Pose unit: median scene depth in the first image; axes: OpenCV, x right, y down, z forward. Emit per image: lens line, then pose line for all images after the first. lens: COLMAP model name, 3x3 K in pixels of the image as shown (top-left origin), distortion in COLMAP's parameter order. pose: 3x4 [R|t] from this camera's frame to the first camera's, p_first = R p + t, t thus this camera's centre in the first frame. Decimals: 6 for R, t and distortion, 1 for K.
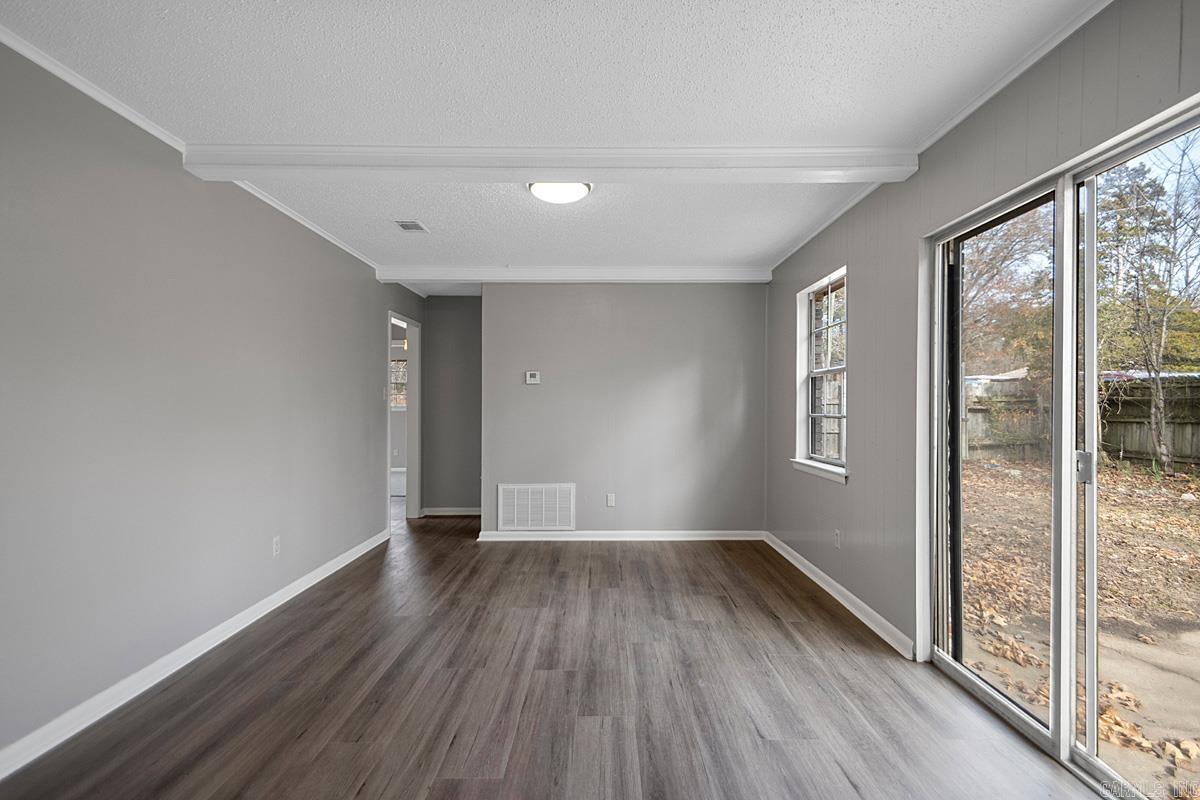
lens RADIAL K [[578.9, 0, 604.6], [0, 578.9, 410.7], [0, 0, 1]] dist [0.024490, -0.000016]
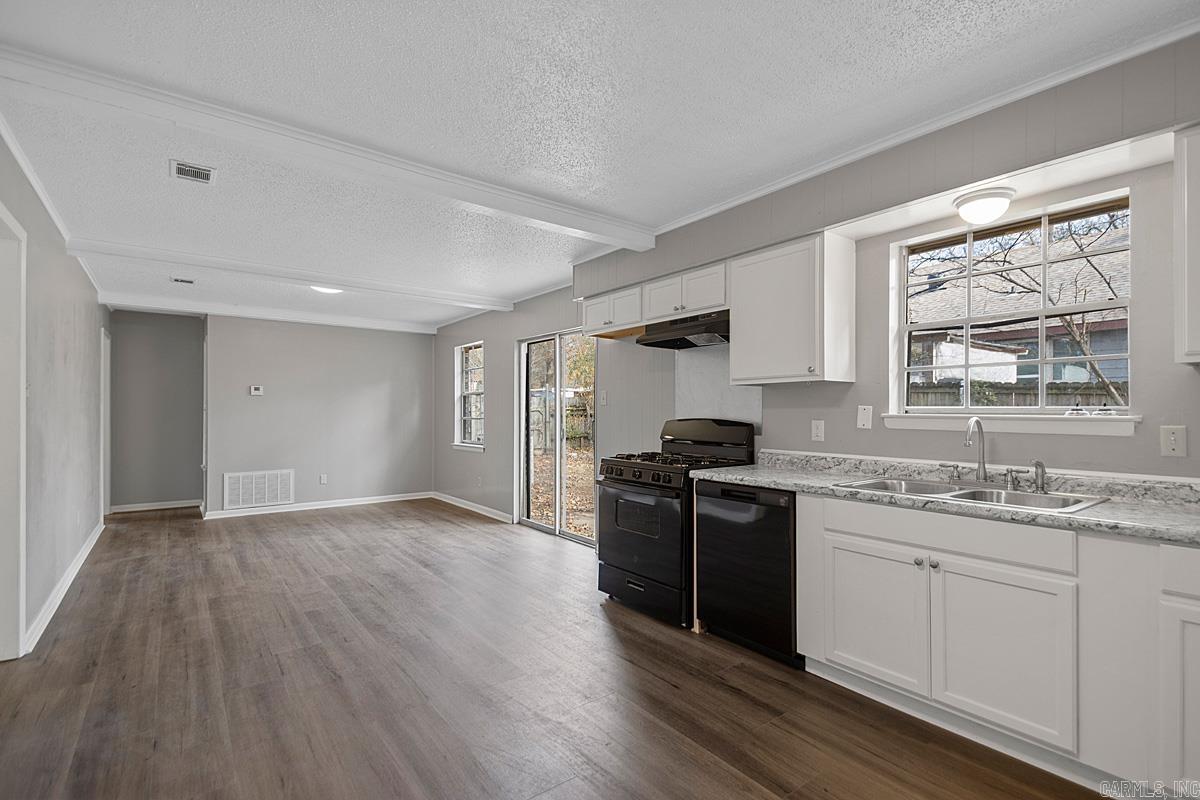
lens RADIAL K [[534.3, 0, 599.9], [0, 534.3, 410.4], [0, 0, 1]] dist [0.000208, -0.000051]
pose [[0.805989, 0.005125, 0.591908, -0.258302], [0.001435, 0.999943, -0.010613, 0.002828], [-0.591928, 0.009403, 0.805936, -0.526687]]
